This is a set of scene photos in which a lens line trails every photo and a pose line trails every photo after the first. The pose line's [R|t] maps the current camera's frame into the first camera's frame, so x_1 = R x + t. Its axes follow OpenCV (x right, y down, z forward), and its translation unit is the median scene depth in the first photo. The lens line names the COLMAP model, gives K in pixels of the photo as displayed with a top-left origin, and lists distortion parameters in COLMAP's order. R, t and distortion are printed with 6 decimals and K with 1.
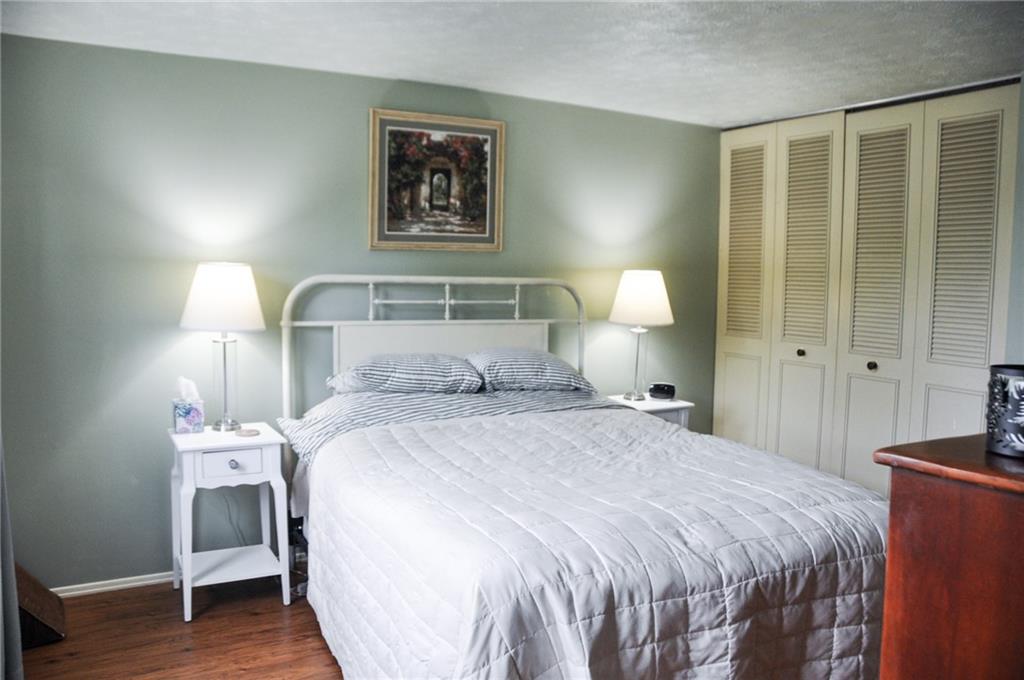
lens RADIAL K [[794.7, 0, 508.3], [0, 794.7, 336.1], [0, 0, 1]] dist [-0.153904, 0.113533]
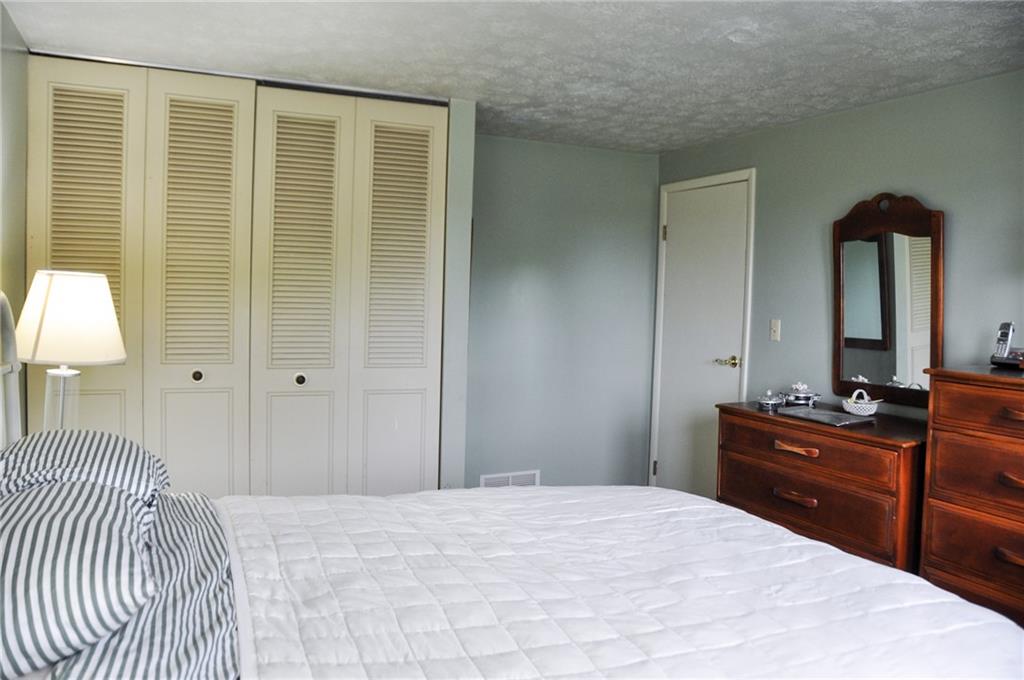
lens RADIAL K [[794.7, 0, 508.3], [0, 794.7, 336.1], [0, 0, 1]] dist [-0.153904, 0.113533]
pose [[0.095966, -0.072312, 0.992755, -0.400577], [0.052909, 0.996318, 0.067457, -0.060005], [-0.993977, 0.046052, 0.099439, 0.670189]]
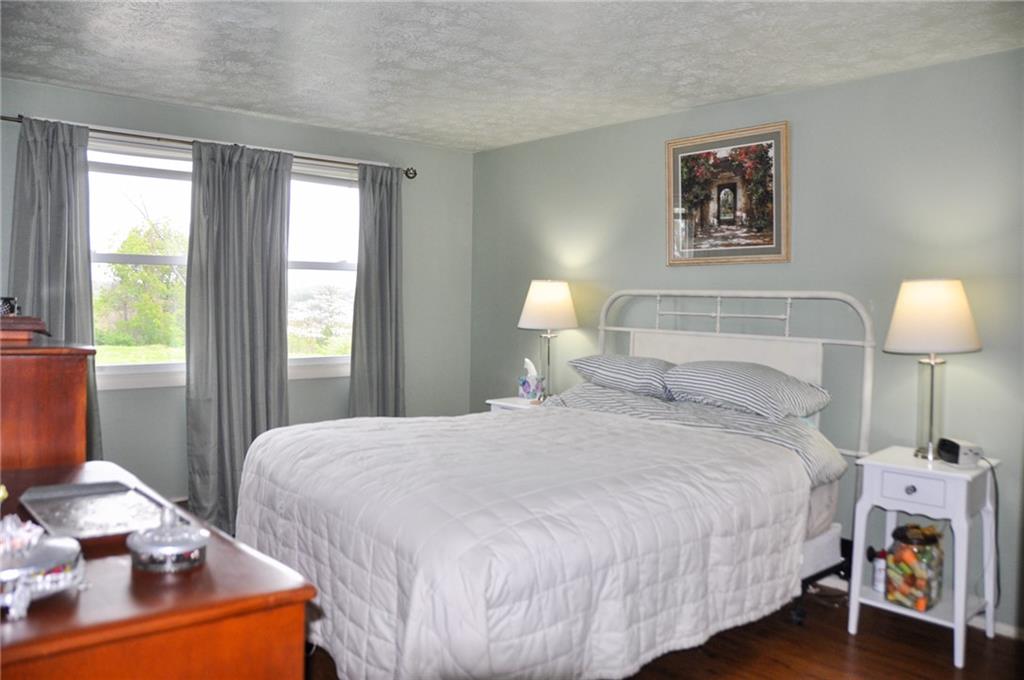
lens RADIAL K [[794.7, 0, 508.3], [0, 794.7, 336.1], [0, 0, 1]] dist [-0.153904, 0.113533]
pose [[0.218248, 0.042236, -0.974979, 0.838771], [-0.072863, 0.996980, 0.026879, -0.023187], [0.973170, 0.065174, 0.220666, 0.514729]]
